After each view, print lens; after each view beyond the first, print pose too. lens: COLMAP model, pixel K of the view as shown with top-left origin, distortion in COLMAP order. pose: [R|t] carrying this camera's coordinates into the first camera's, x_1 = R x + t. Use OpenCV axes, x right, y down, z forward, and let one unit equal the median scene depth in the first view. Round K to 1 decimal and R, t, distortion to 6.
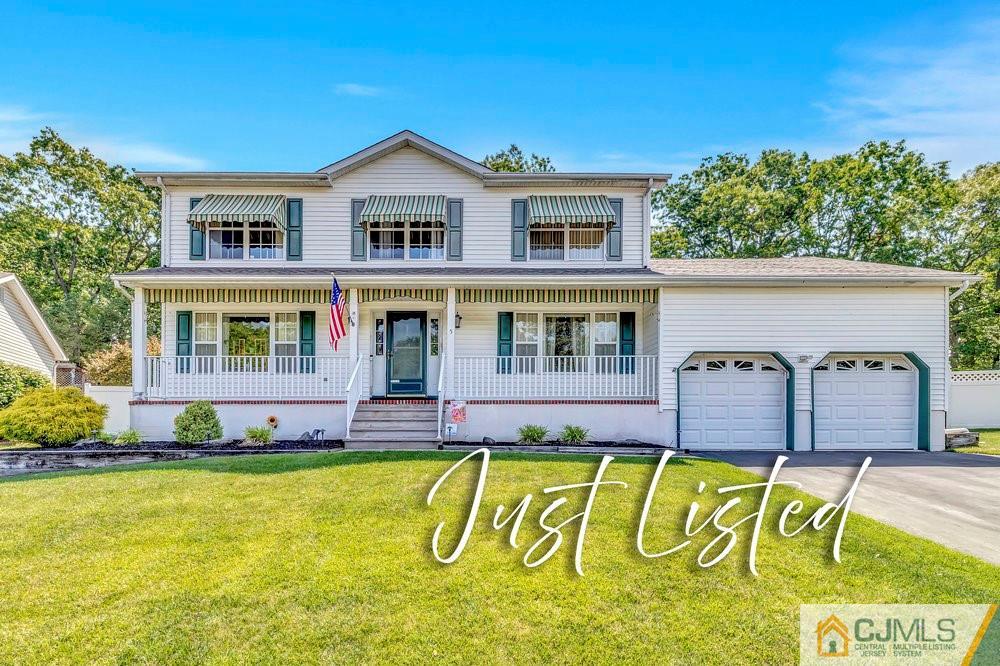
lens RADIAL K [[420.8, 0, 500.0], [0, 420.8, 333.0], [0, 0, 1]] dist [0.000964, -0.000067]
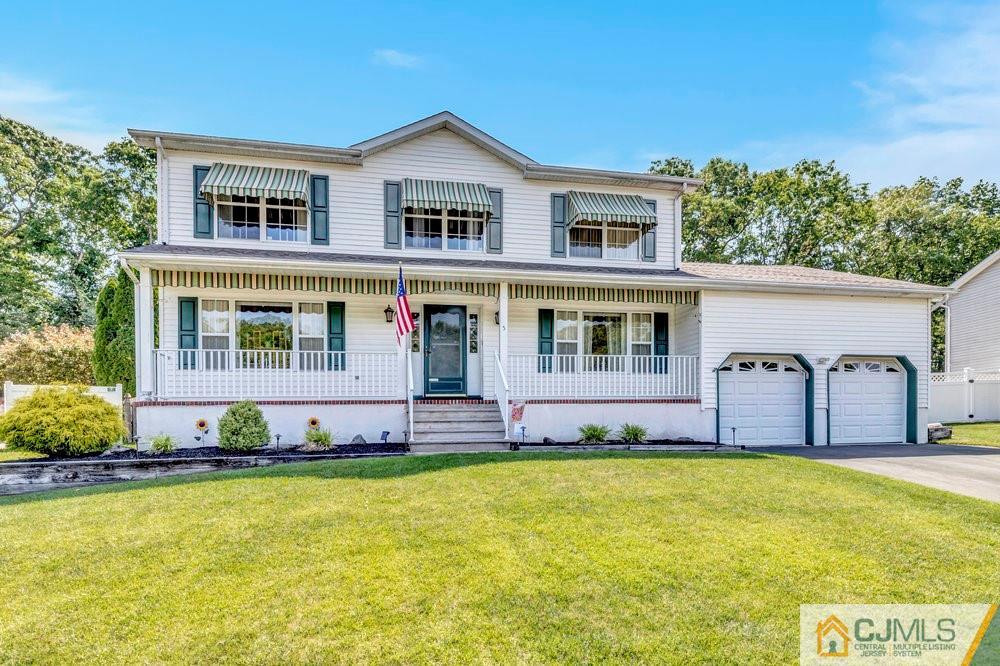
lens RADIAL K [[447.9, 0, 500.0], [0, 447.9, 333.0], [0, 0, 1]] dist [0.000410, 0.000068]
pose [[0.986439, 0.021147, 0.162758, -0.264170], [-0.021953, 0.999754, 0.003154, 0.004200], [-0.162651, -0.006684, 0.986661, -0.003082]]
